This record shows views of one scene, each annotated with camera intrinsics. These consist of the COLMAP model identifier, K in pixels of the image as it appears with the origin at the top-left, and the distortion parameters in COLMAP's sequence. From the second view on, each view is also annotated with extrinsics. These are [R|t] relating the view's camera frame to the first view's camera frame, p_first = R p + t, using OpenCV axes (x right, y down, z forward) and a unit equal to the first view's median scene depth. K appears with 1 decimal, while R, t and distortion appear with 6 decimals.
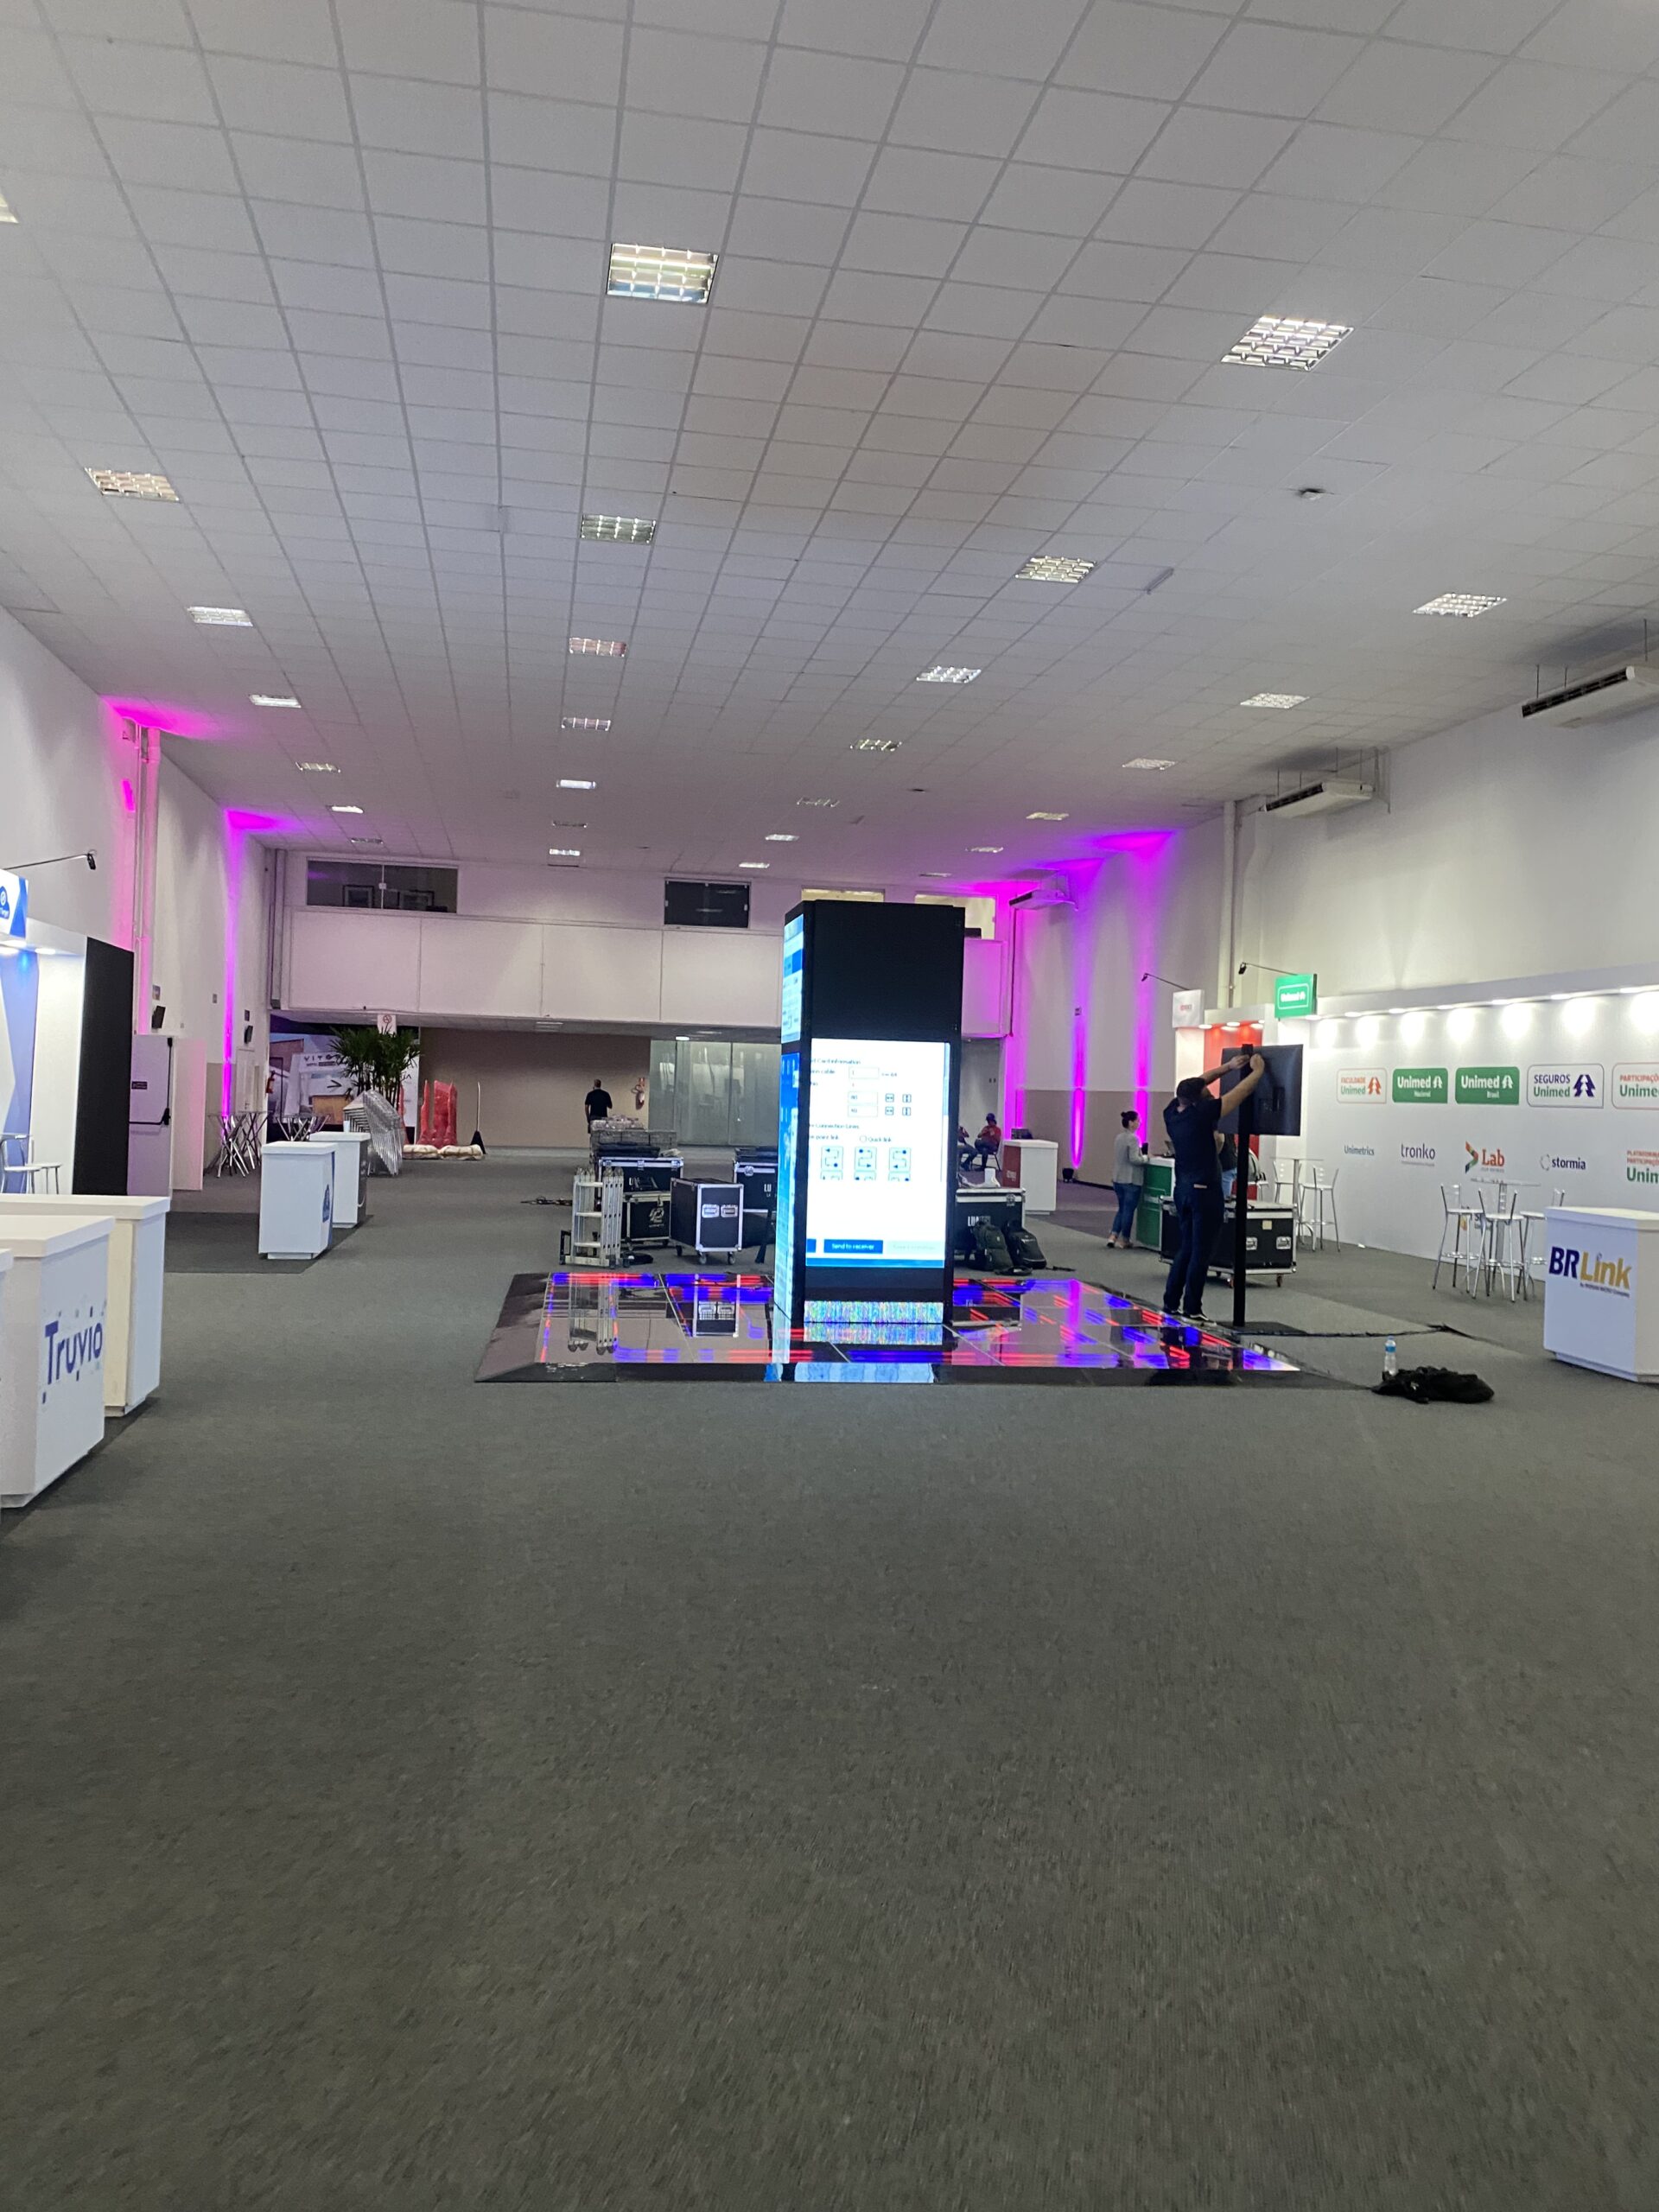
lens RADIAL K [[1655.0, 0, 829.5], [0, 1655.0, 1106.0], [0, 0, 1]] dist [0.039063, 0.000184]
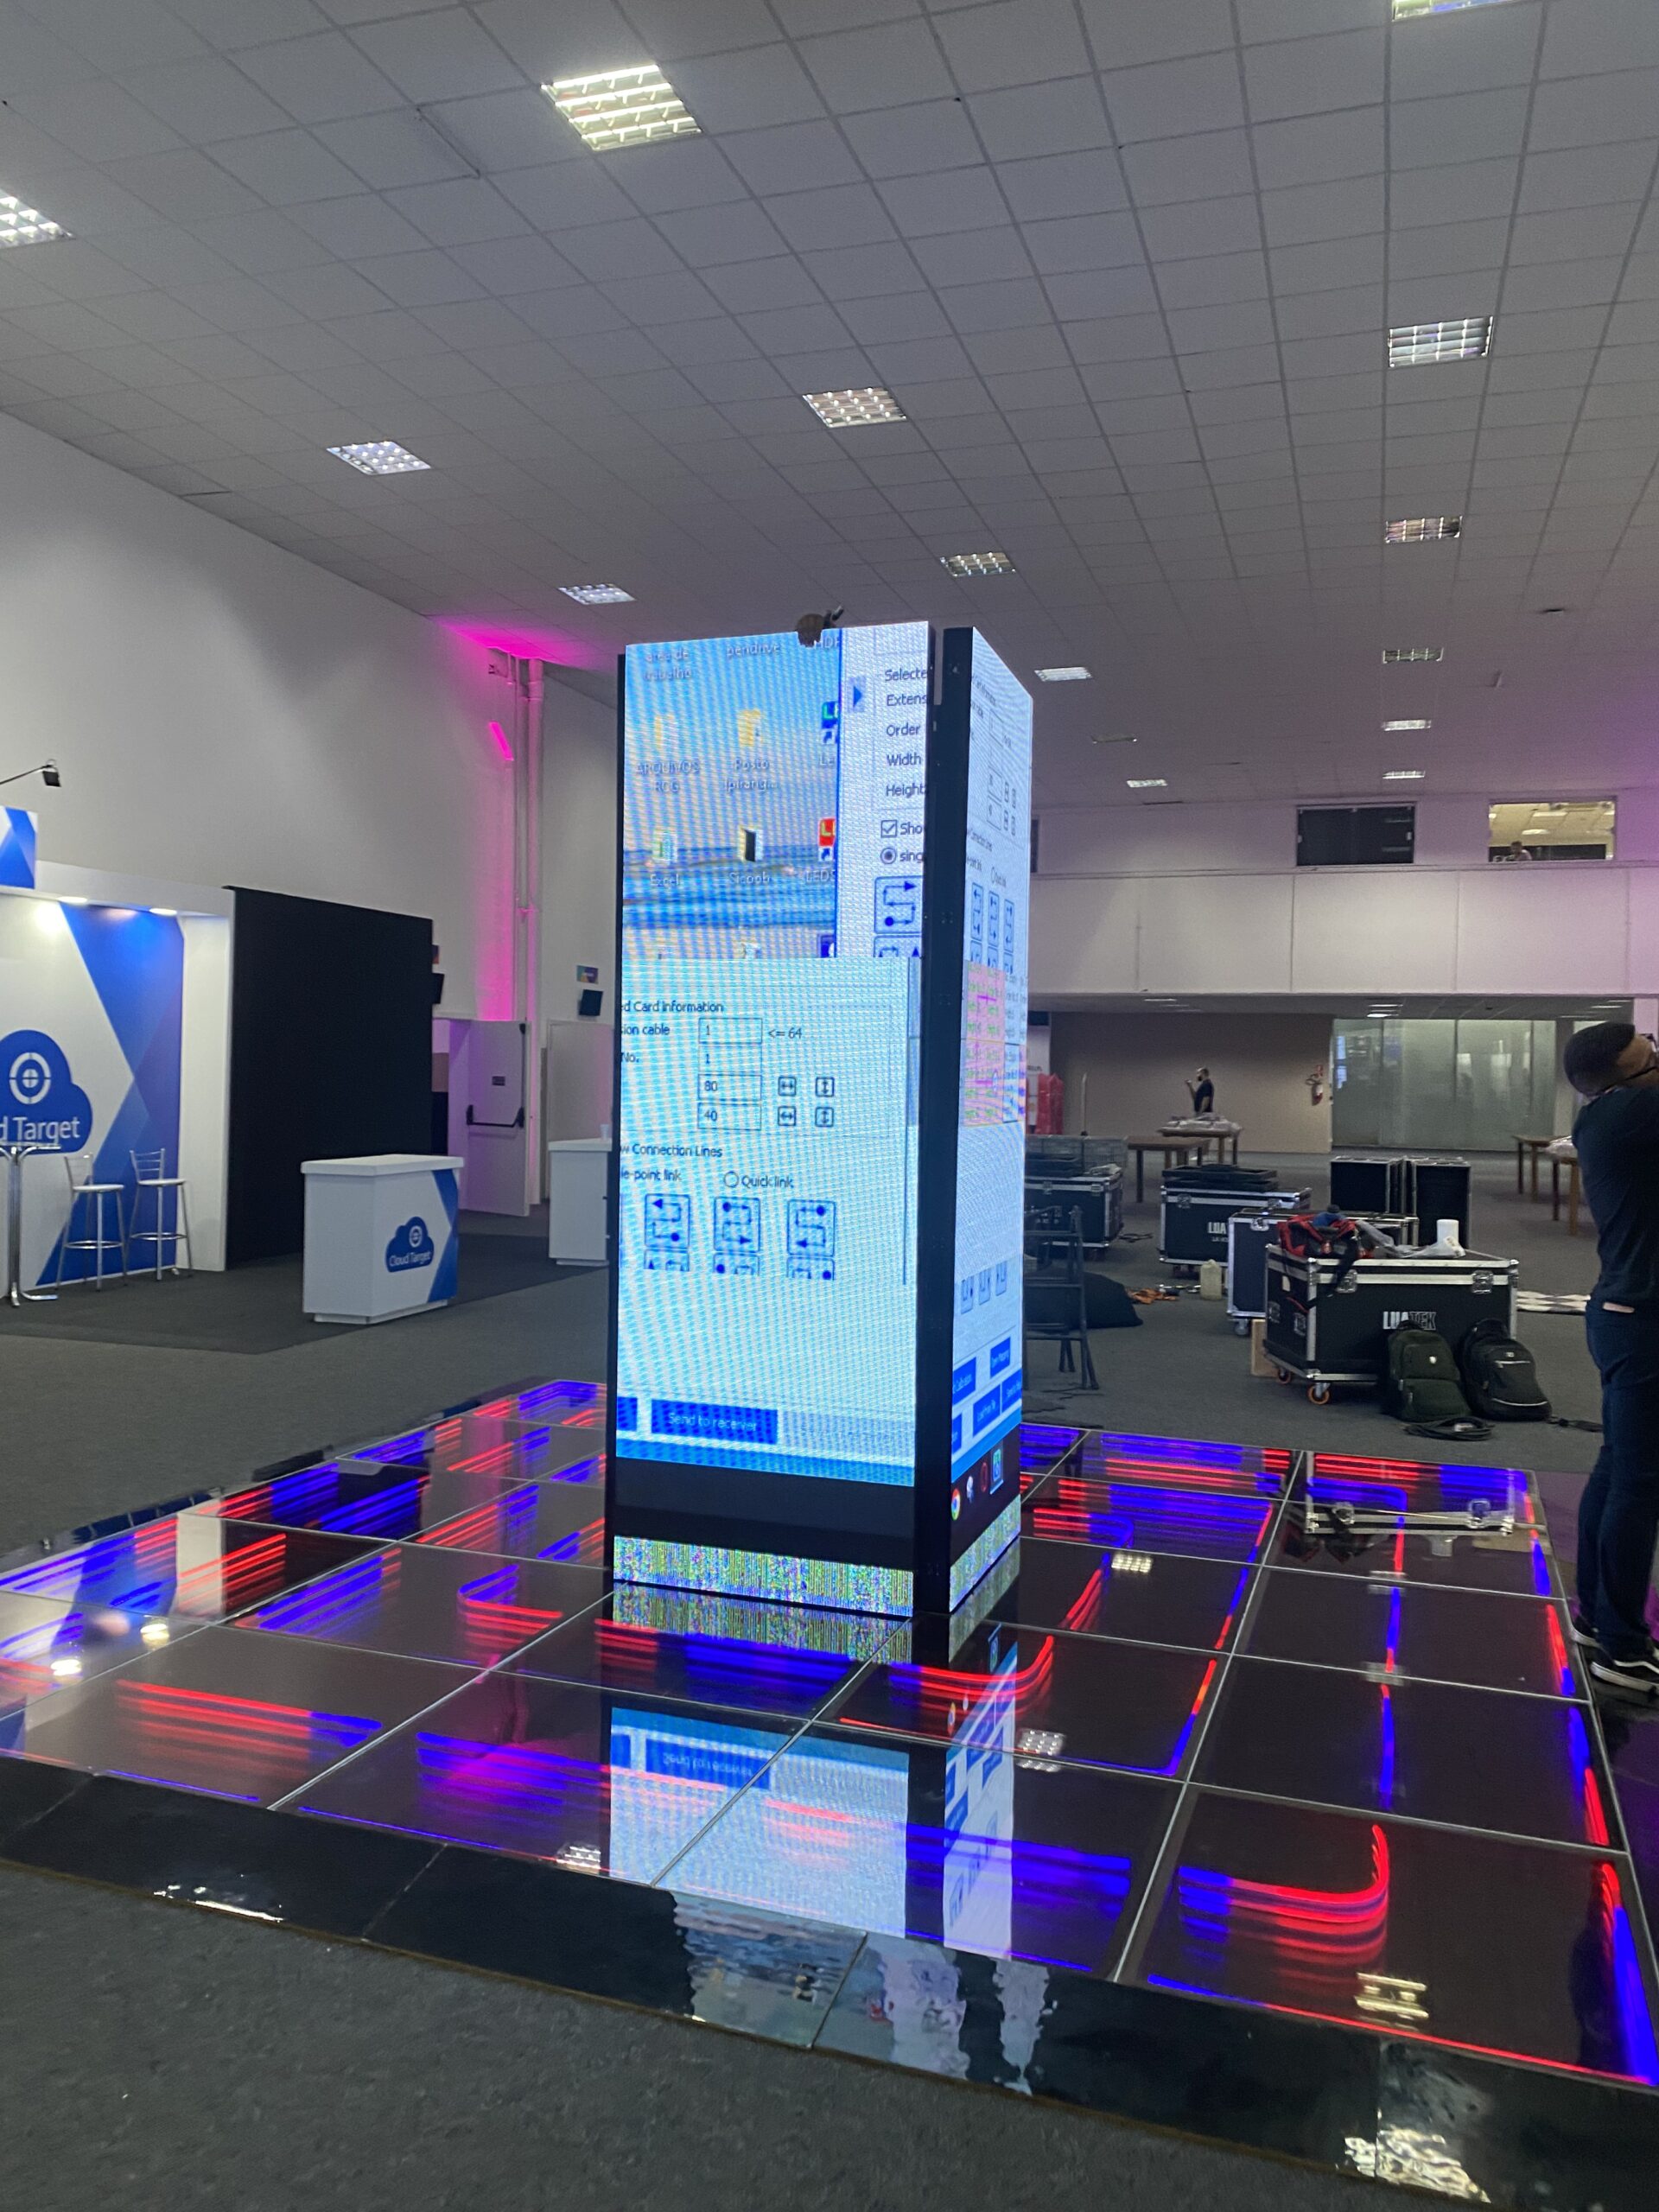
lens RADIAL K [[1655.0, 0, 829.5], [0, 1655.0, 1106.0], [0, 0, 1]] dist [0.039063, 0.000184]
pose [[0.873538, -0.004357, -0.486736, 0.182595], [0.005892, 0.999981, 0.001623, -0.000141], [0.486720, -0.004286, 0.873547, 0.443833]]
